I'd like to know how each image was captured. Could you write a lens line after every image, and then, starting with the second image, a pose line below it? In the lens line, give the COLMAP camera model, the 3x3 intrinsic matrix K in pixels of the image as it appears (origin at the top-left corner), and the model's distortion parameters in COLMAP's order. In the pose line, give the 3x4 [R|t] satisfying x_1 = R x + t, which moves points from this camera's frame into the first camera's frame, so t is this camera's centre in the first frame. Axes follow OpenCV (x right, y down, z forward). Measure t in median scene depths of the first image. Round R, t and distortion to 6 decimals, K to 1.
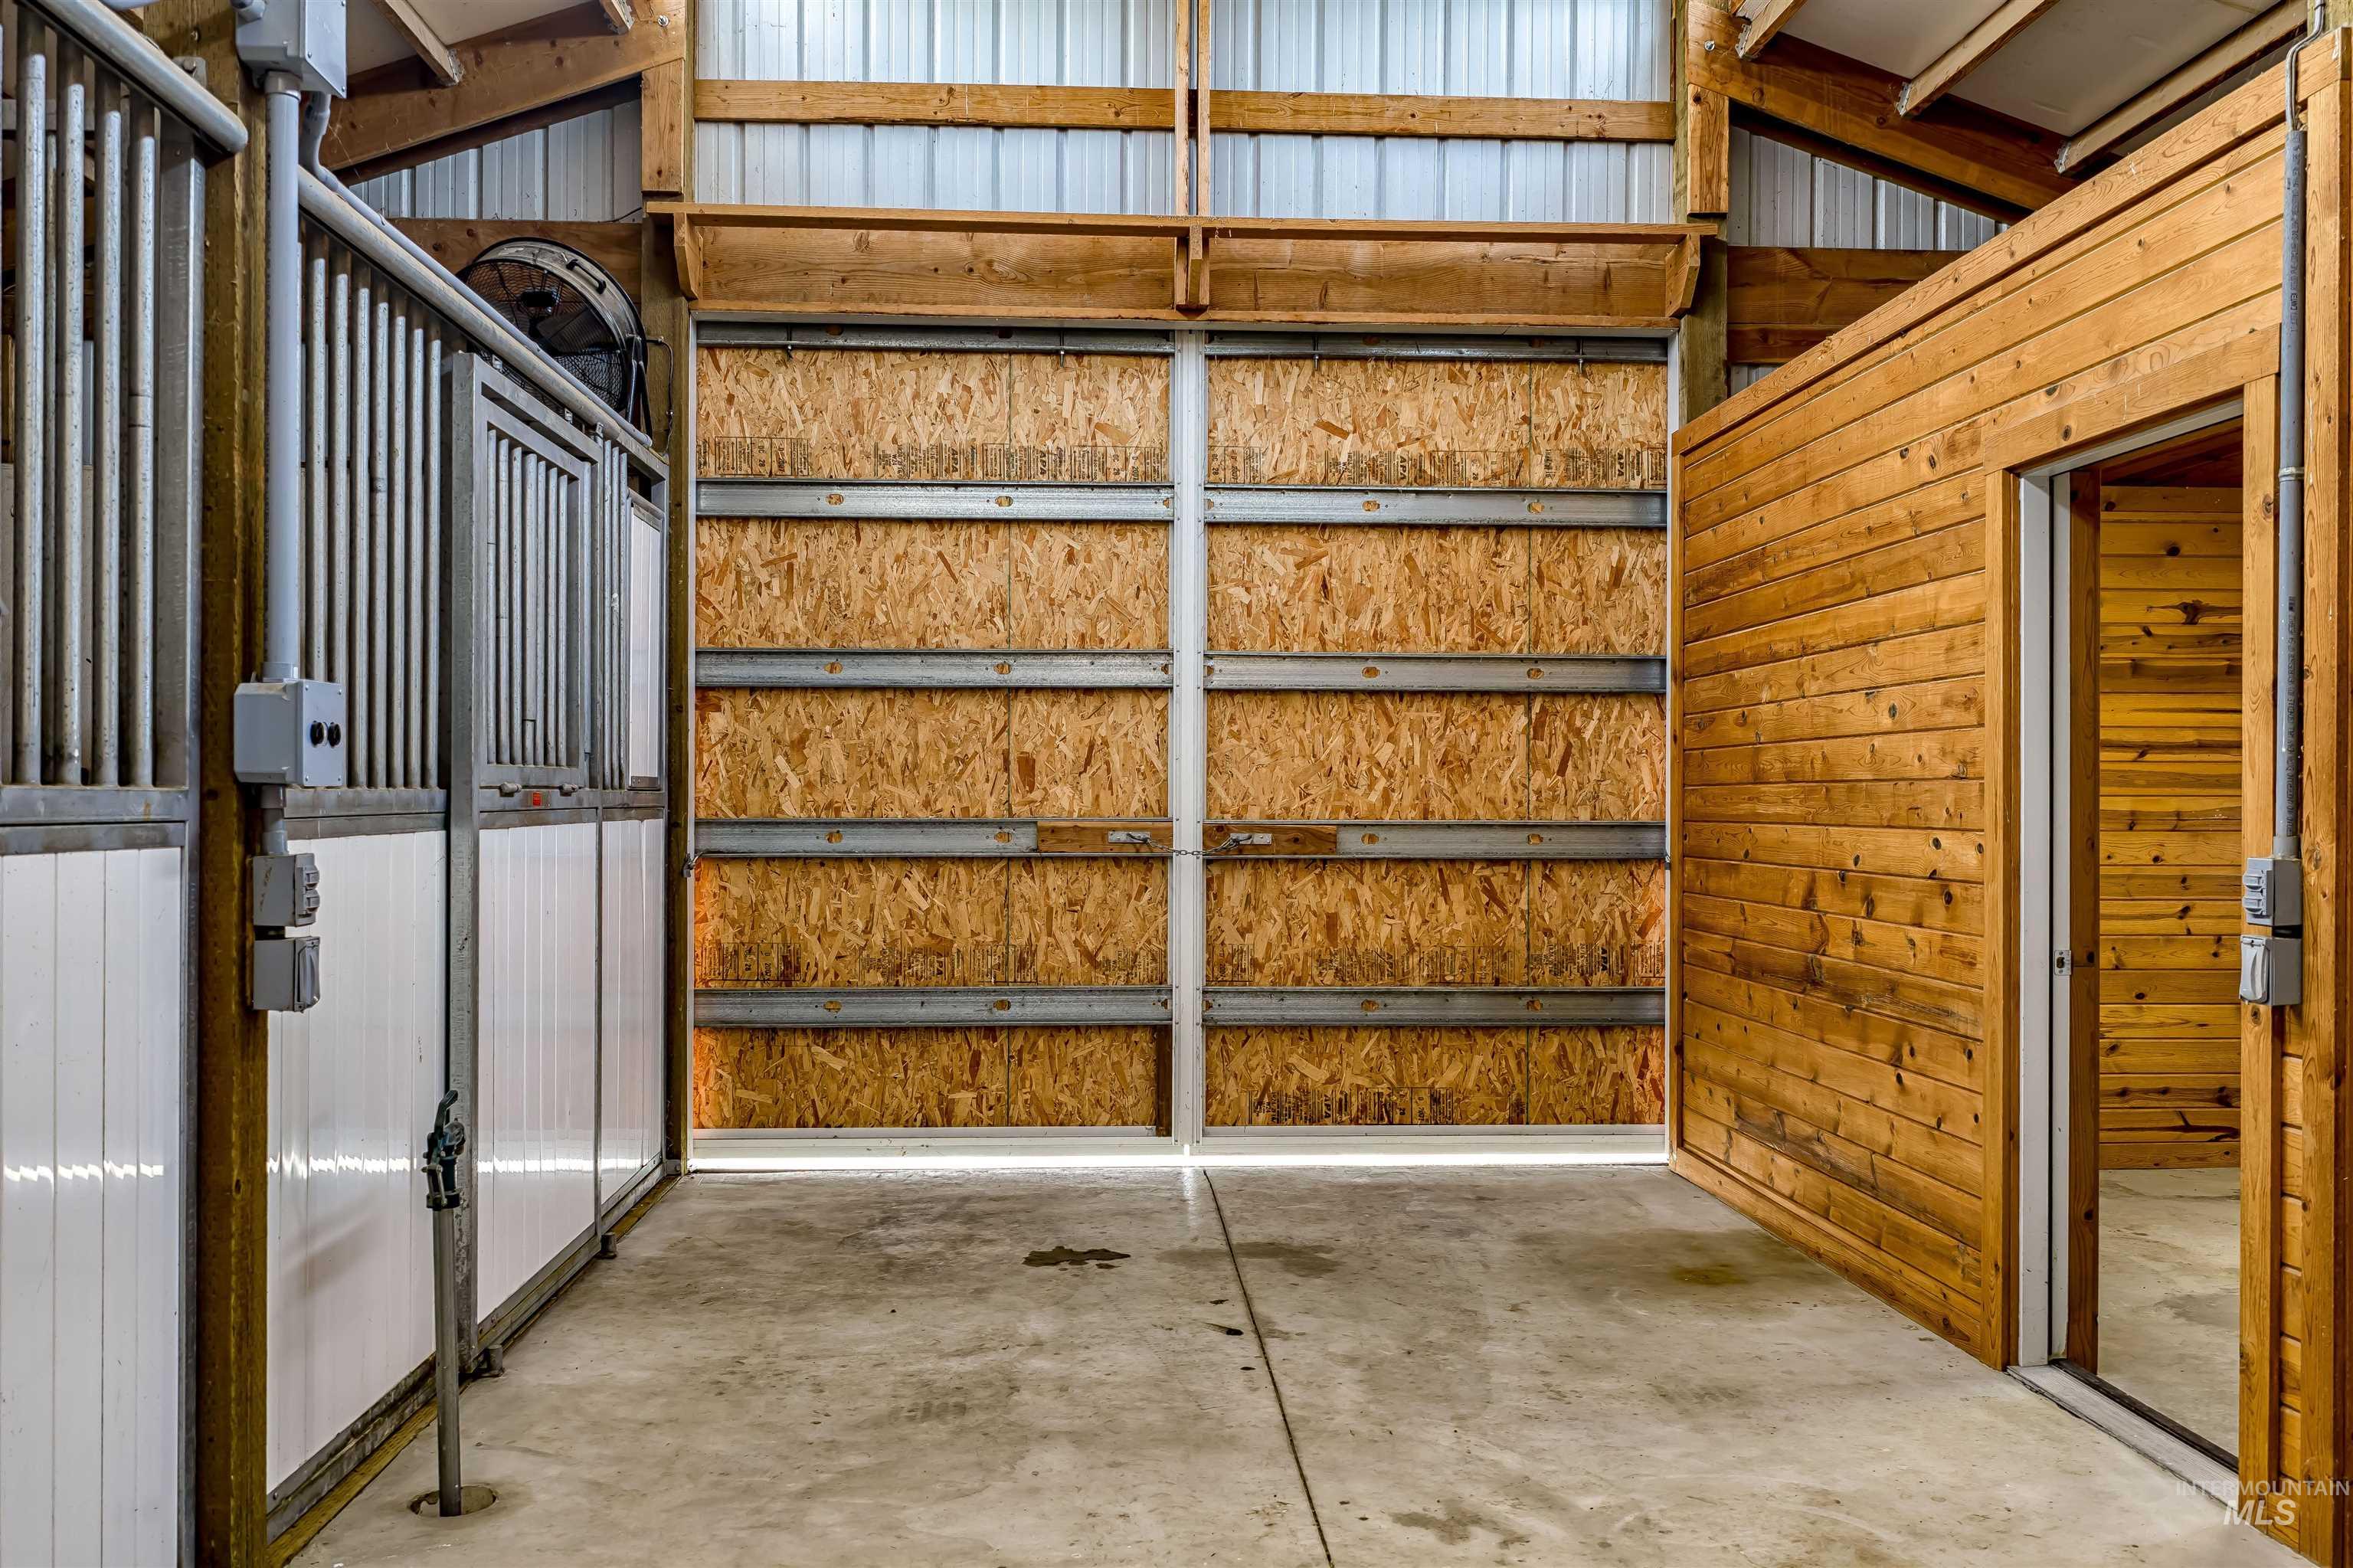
lens RADIAL K [[1952.8, 0, 1207.0], [0, 1952.8, 792.0], [0, 0, 1]] dist [0.008530, -0.014068]
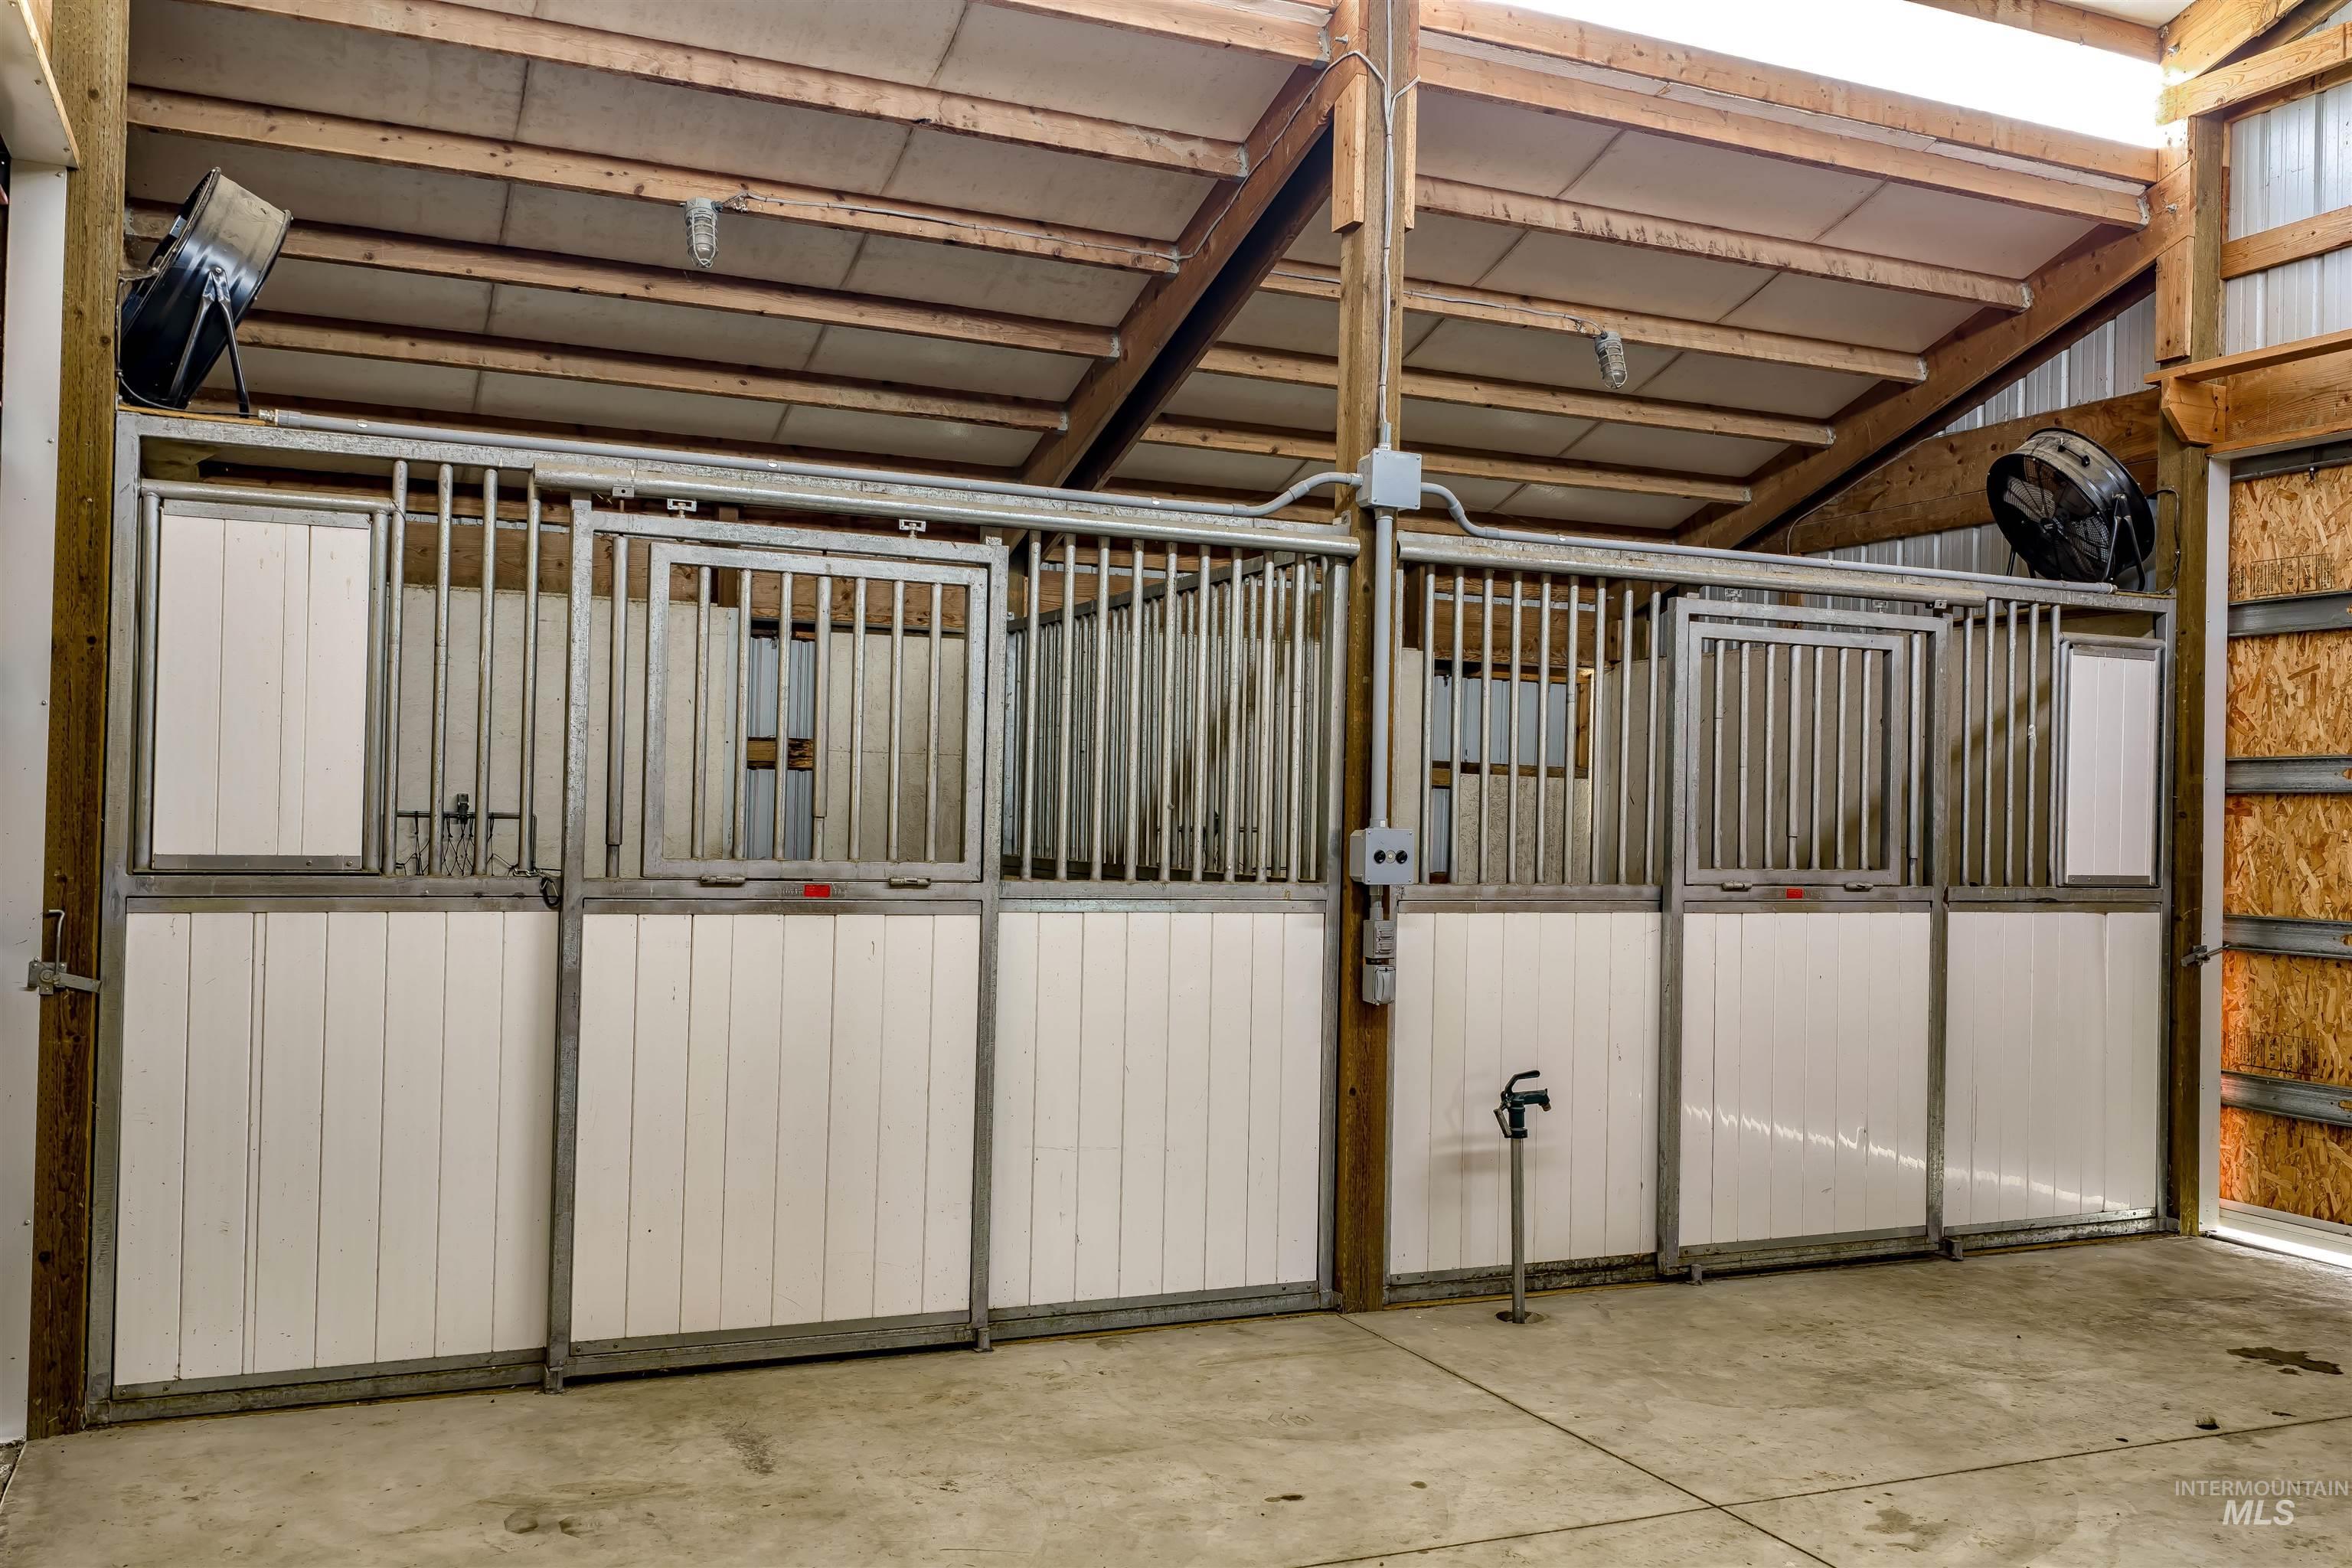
lens RADIAL K [[1951.9, 0, 1206.5], [0, 1951.9, 791.9], [0, 0, 1]] dist [0.008530, -0.014068]
pose [[0.365129, -0.006033, -0.930938, 0.546490], [-0.019764, 0.999703, -0.014230, -0.027770], [0.930747, 0.023595, 0.364901, 0.070297]]
